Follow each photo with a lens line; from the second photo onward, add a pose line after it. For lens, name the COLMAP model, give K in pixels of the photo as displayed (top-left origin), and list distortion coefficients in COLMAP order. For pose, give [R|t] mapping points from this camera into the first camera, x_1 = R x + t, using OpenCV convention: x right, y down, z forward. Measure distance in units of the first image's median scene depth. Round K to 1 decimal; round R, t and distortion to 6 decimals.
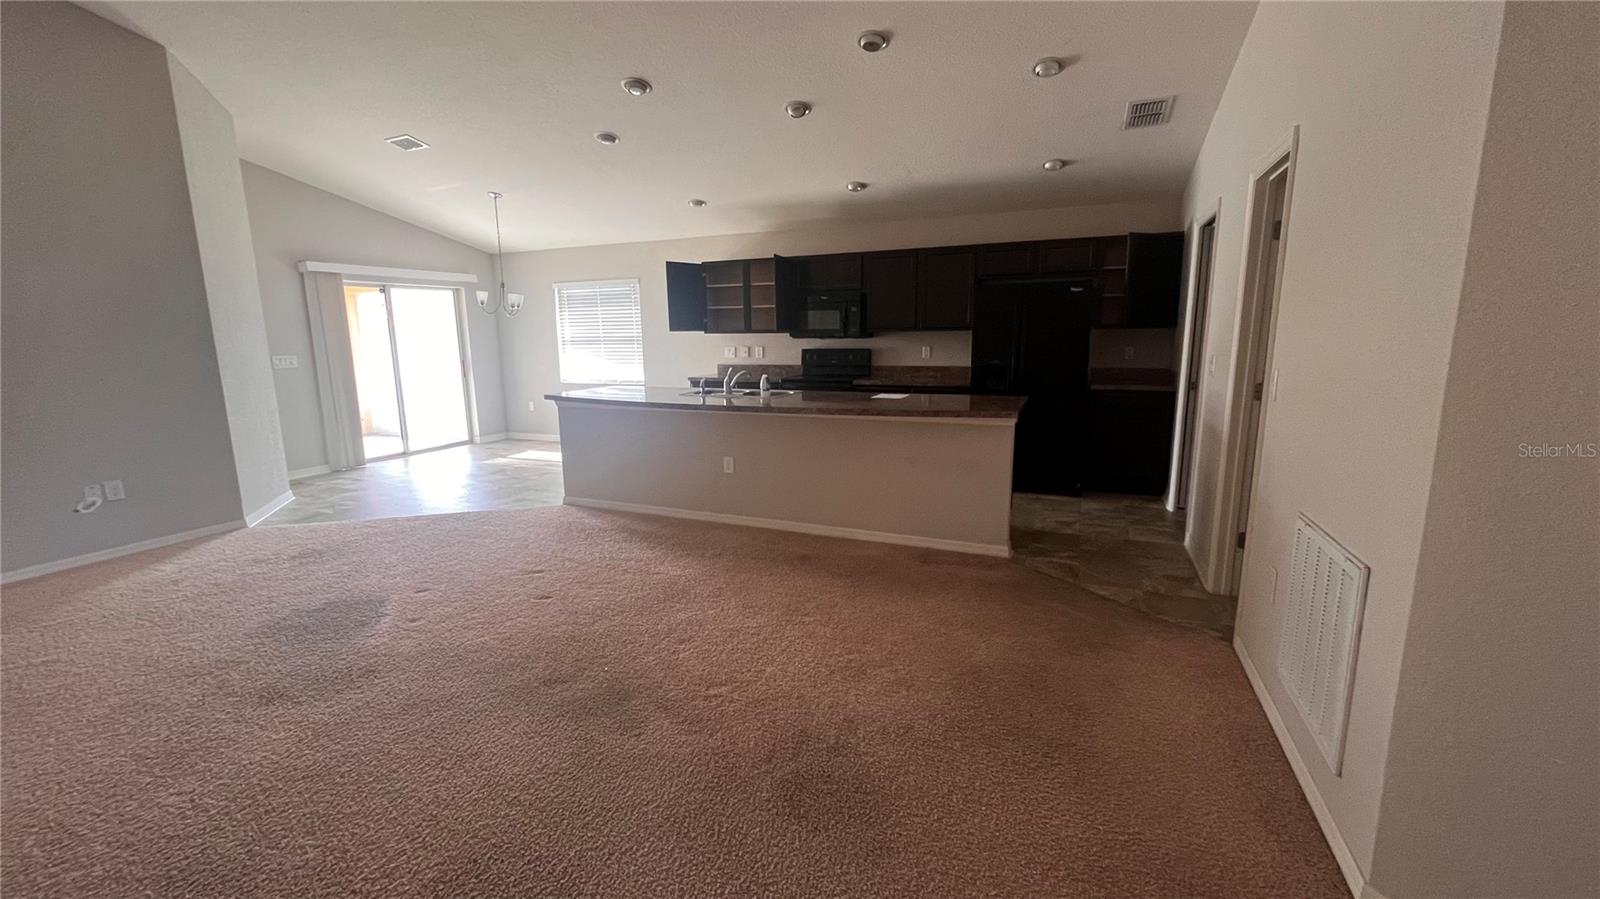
lens RADIAL K [[652.8, 0, 797.7], [0, 652.8, 446.8], [0, 0, 1]] dist [-0.000191, 0.000314]
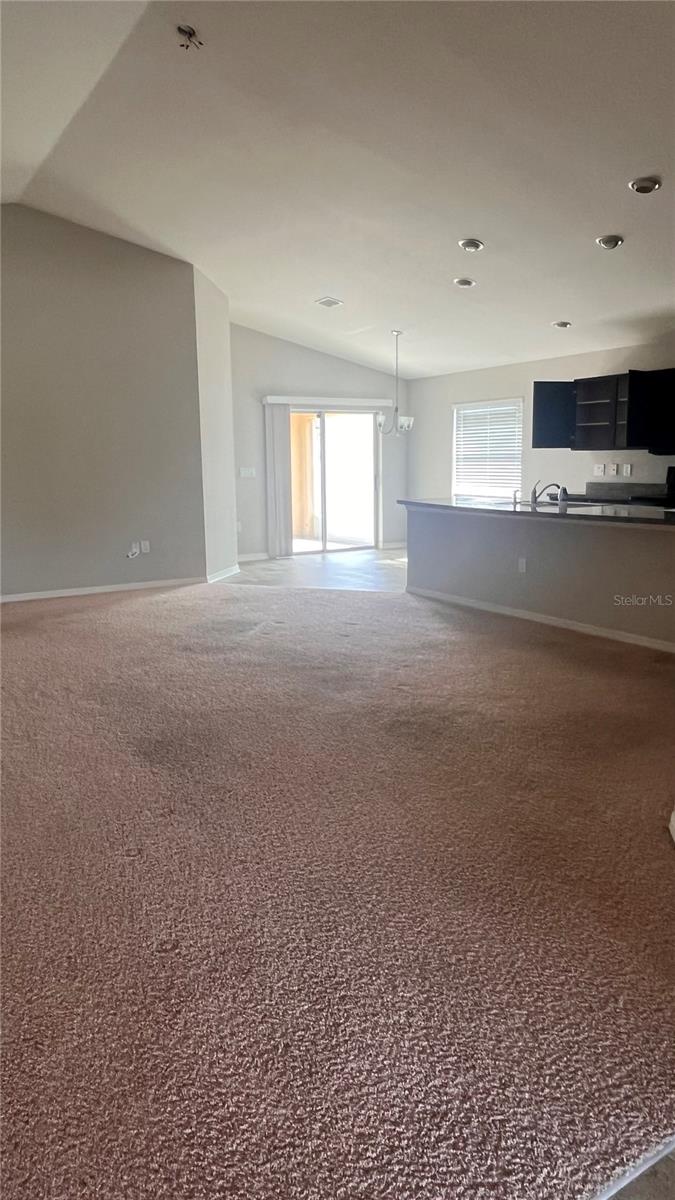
lens RADIAL K [[784.5, 0, 337.7], [0, 784.5, 601.8], [0, 0, 1]] dist [-0.010025, 0.003948]
pose [[0.824050, 0.104491, -0.556797, 0.275739], [-0.097123, 0.994349, 0.042864, 0.044709], [0.558129, 0.018755, 0.829542, -0.213963]]
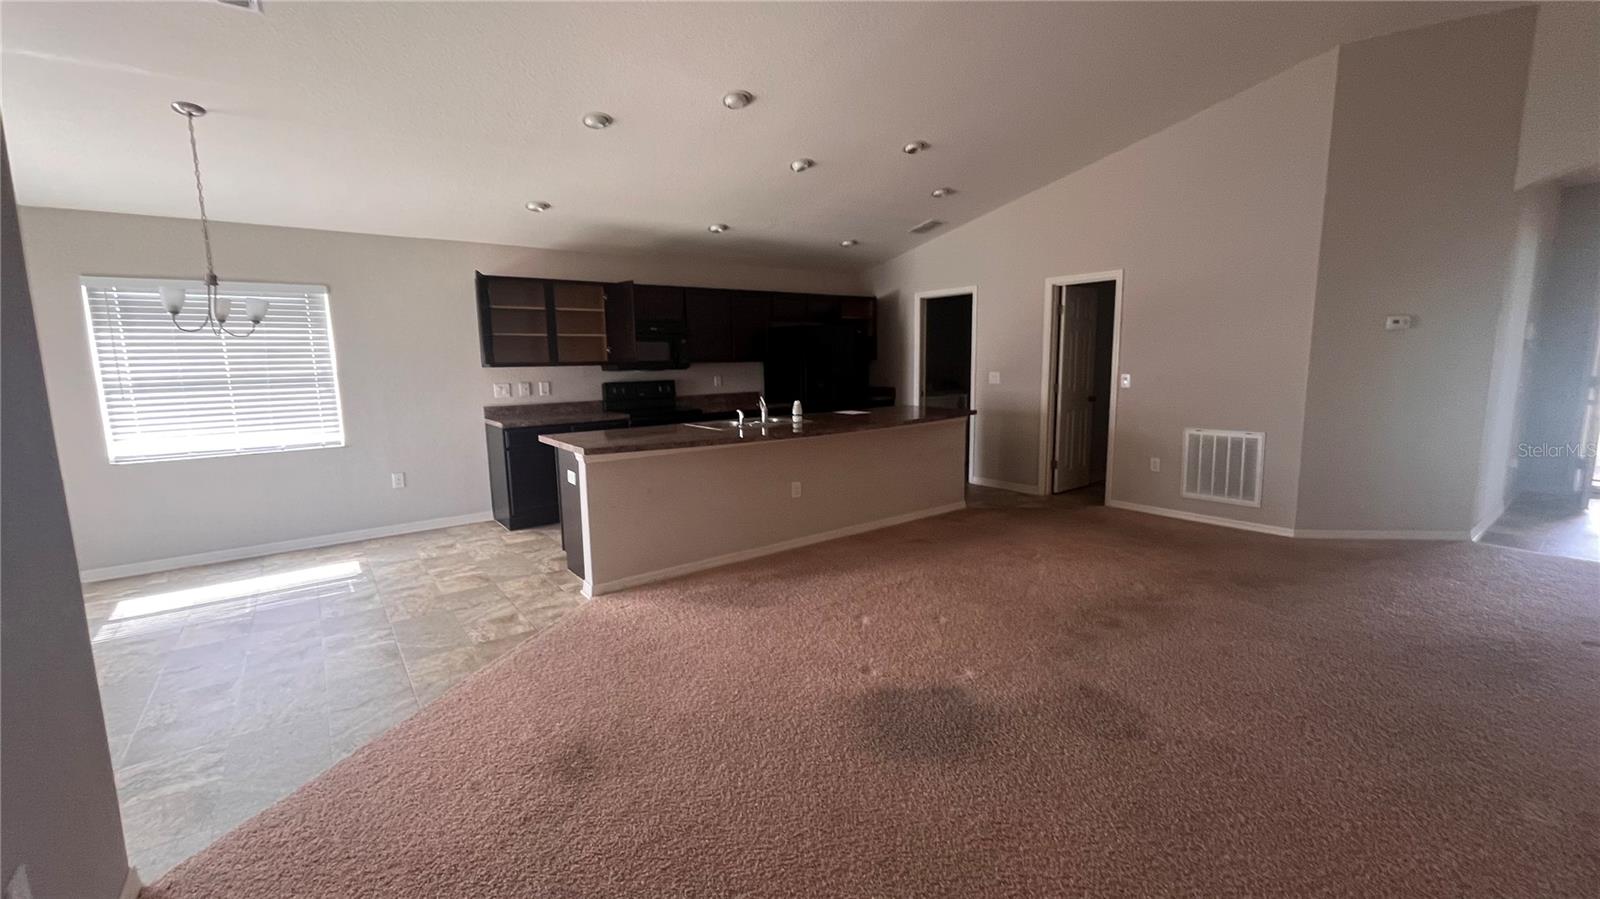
lens RADIAL K [[652.8, 0, 798.4], [0, 652.8, 460.7], [0, 0, 1]] dist [-0.000191, 0.000314]
pose [[0.485732, -0.136861, 0.863327, -0.694075], [0.161107, 0.984763, 0.065469, -0.060129], [-0.859133, 0.107287, 0.500381, 0.332079]]
